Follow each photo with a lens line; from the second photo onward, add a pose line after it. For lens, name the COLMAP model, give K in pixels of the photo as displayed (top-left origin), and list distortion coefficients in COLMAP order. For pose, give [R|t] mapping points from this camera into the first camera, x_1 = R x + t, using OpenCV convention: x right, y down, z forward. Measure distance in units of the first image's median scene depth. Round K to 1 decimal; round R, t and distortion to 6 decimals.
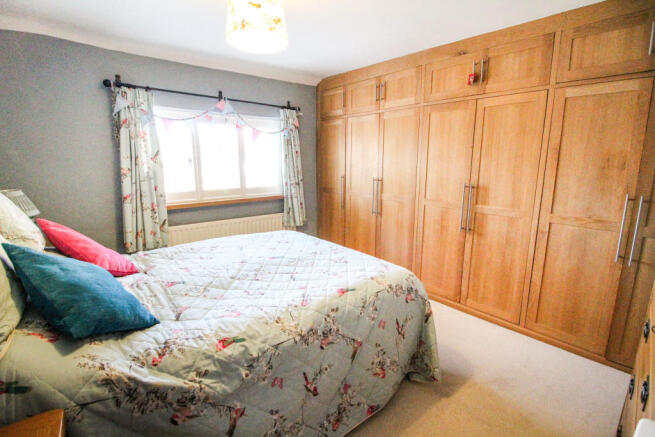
lens RADIAL K [[301.8, 0, 329.8], [0, 301.8, 215.3], [0, 0, 1]] dist [0.000285, -0.003164]
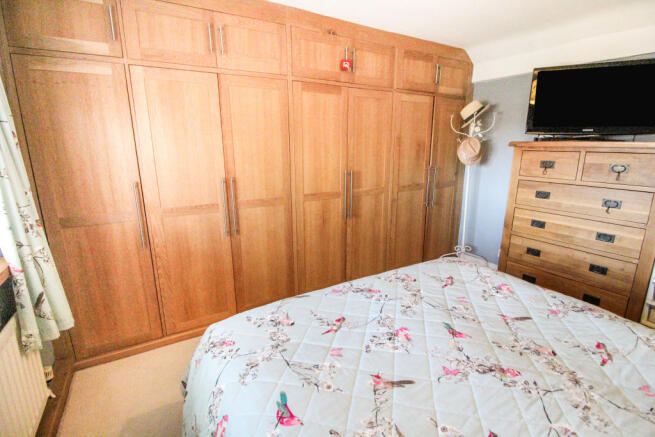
lens RADIAL K [[301.8, 0, 327.6], [0, 301.8, 215.3], [0, 0, 1]] dist [0.000285, -0.003164]
pose [[0.169620, -0.239820, 0.955885, -0.554117], [0.189614, 0.959759, 0.207145, -0.178530], [-0.967096, 0.146114, 0.208267, 0.845551]]
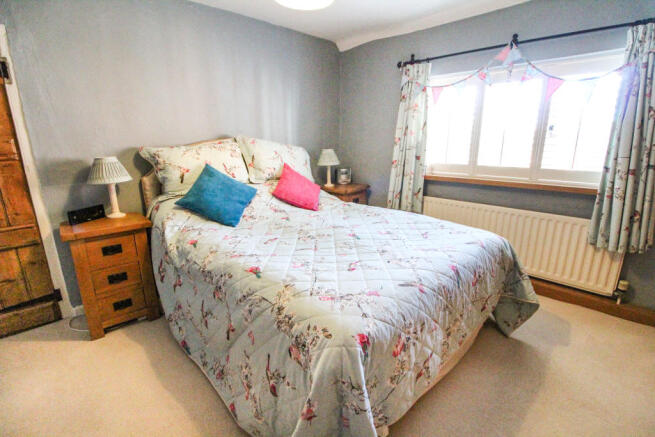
lens RADIAL K [[301.8, 0, 329.5], [0, 301.8, 213.8], [0, 0, 1]] dist [0.000285, -0.003164]
pose [[0.081903, 0.238149, -0.967769, 0.512000], [-0.179589, 0.958663, 0.220709, -0.081297], [0.980326, 0.155724, 0.121287, 0.637269]]
